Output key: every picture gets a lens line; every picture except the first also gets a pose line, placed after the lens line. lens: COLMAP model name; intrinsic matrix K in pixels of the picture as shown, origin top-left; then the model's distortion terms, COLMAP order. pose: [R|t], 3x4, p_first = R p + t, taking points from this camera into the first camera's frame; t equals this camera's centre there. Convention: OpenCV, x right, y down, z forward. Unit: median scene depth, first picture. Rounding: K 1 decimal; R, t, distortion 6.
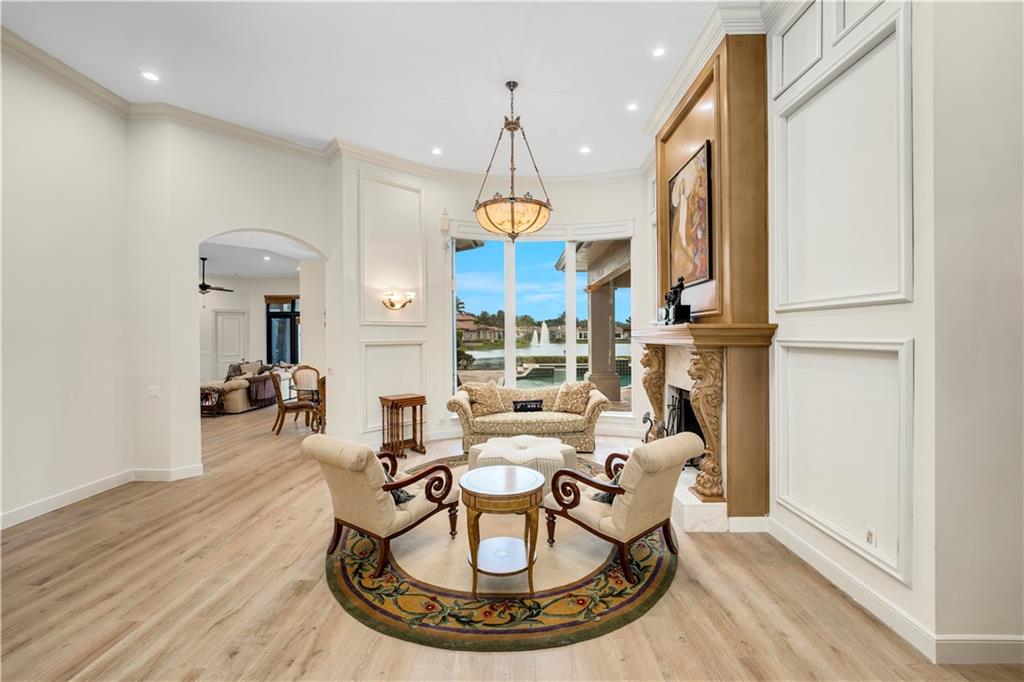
lens RADIAL K [[418.2, 0, 515.5], [0, 418.2, 336.0], [0, 0, 1]] dist [-0.011768, 0.000087]
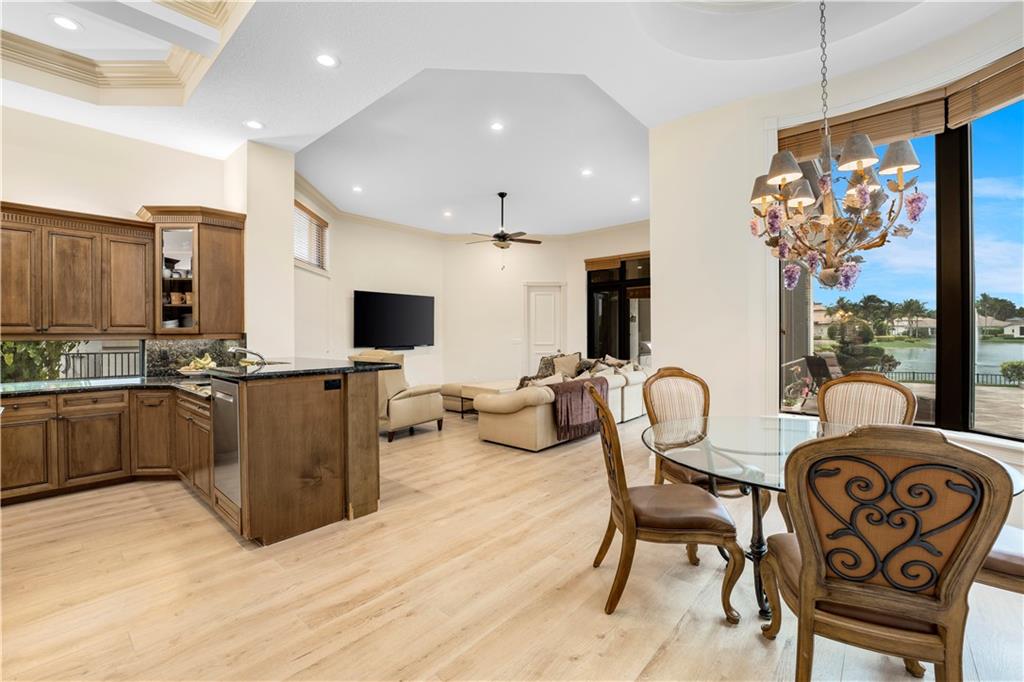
lens RADIAL K [[438.5, 0, 506.0], [0, 438.5, 330.2], [0, 0, 1]] dist [0.000113, -0.000065]
pose [[0.746833, -0.001860, -0.665009, -0.728761], [-0.002544, 0.999981, -0.005655, 0.083293], [0.665007, 0.005915, 0.746814, 1.246197]]
